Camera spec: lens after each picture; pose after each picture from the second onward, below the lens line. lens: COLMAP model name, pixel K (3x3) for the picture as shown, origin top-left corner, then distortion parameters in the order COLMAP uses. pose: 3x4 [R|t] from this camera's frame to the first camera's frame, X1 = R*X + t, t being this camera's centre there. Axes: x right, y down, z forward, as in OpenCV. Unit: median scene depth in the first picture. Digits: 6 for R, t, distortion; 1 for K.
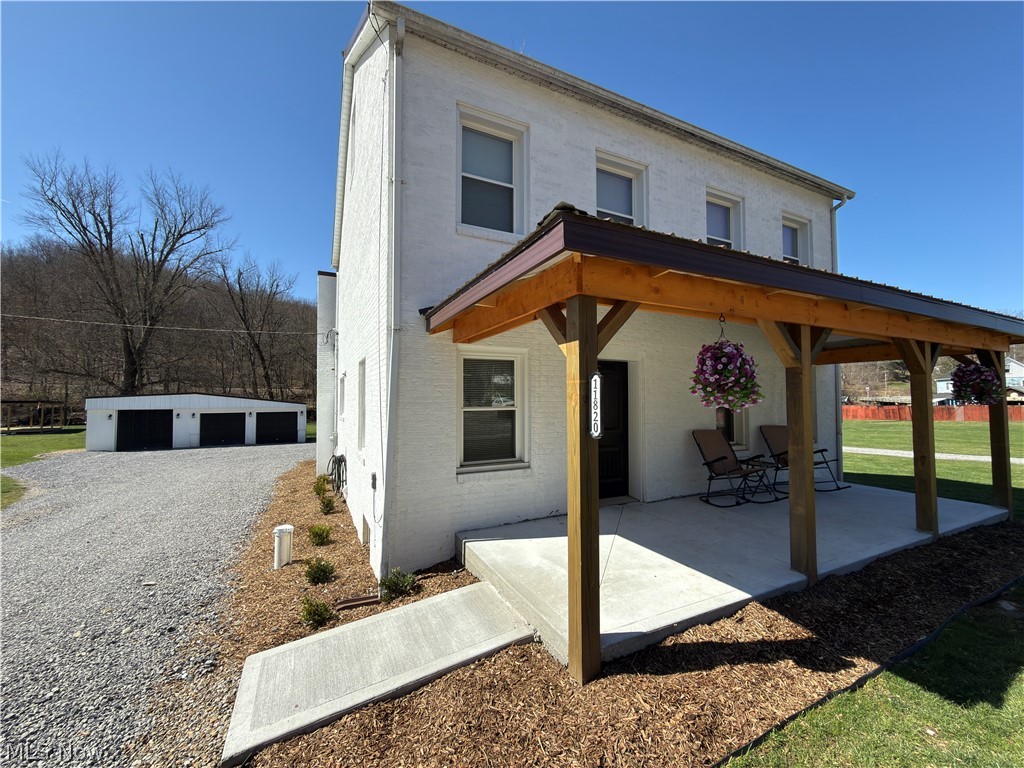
lens RADIAL K [[407.2, 0, 517.4], [0, 407.2, 386.8], [0, 0, 1]] dist [0.000677, -0.000035]
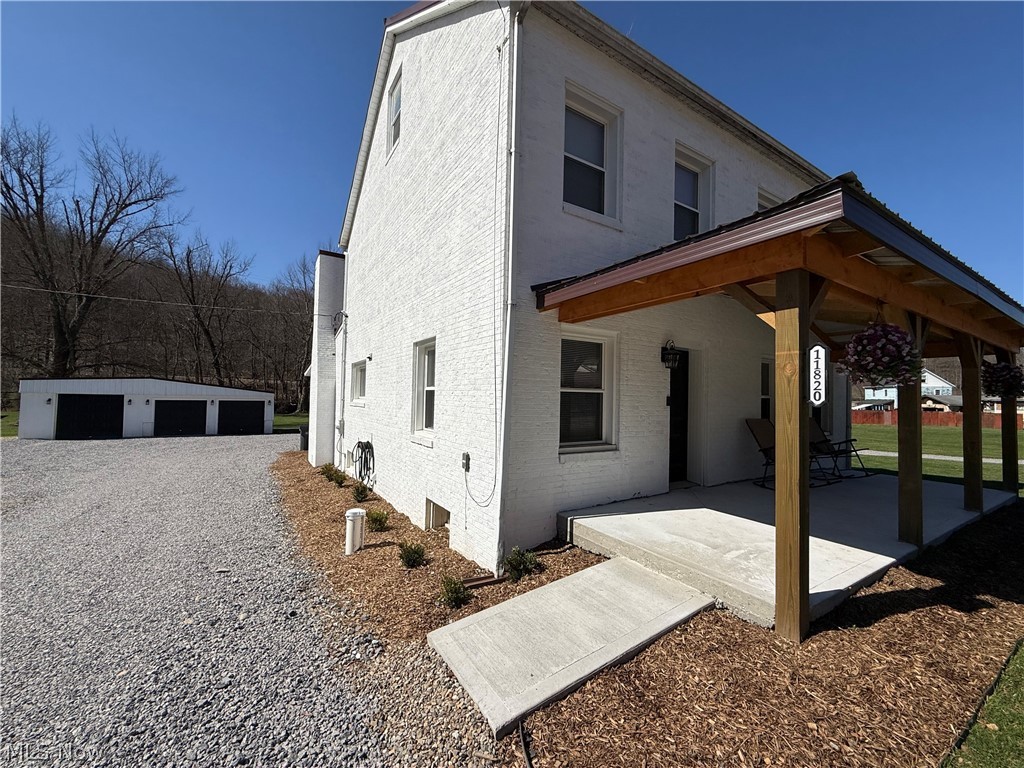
lens RADIAL K [[407.2, 0, 516.8], [0, 407.2, 386.9], [0, 0, 1]] dist [0.000677, -0.000035]
pose [[0.994370, 0.027147, 0.102426, -0.326967], [-0.027766, 0.999604, 0.004623, 0.044590], [-0.102260, -0.007440, 0.994730, 0.021649]]
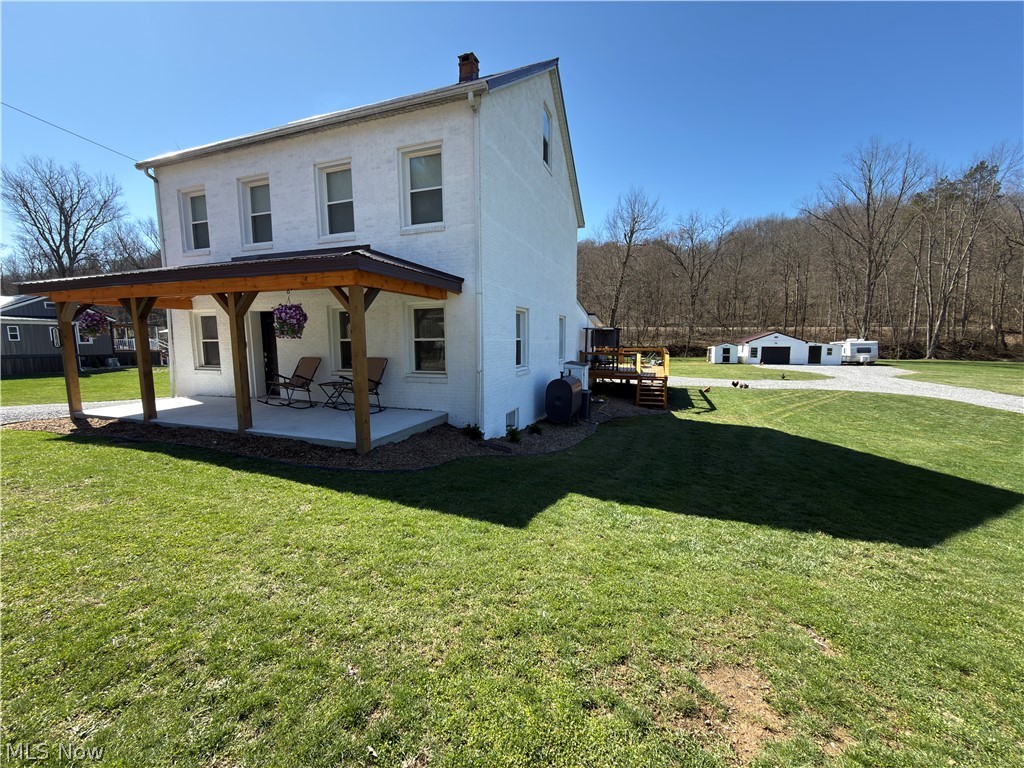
lens RADIAL K [[407.2, 0, 511.0], [0, 407.2, 377.6], [0, 0, 1]] dist [0.000677, -0.000035]
pose [[0.688998, 0.069769, -0.721397, 2.460875], [0.024606, 0.992530, 0.119492, 0.031480], [0.724345, -0.100080, 0.682135, 0.665679]]
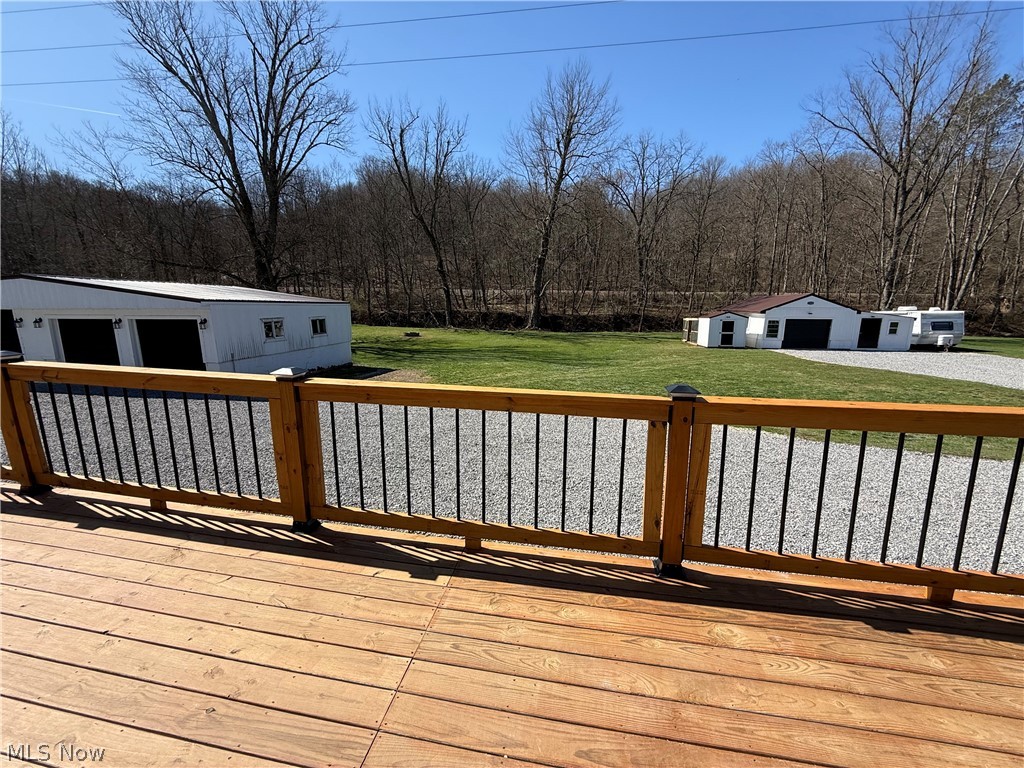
lens RADIAL K [[407.2, 0, 508.2], [0, 407.2, 381.8], [0, 0, 1]] dist [0.000677, -0.000035]
pose [[0.803105, 0.115060, -0.584622, -0.187711], [0.012463, 0.977719, 0.209546, 0.222311], [0.595707, -0.175574, 0.783777, 4.761000]]
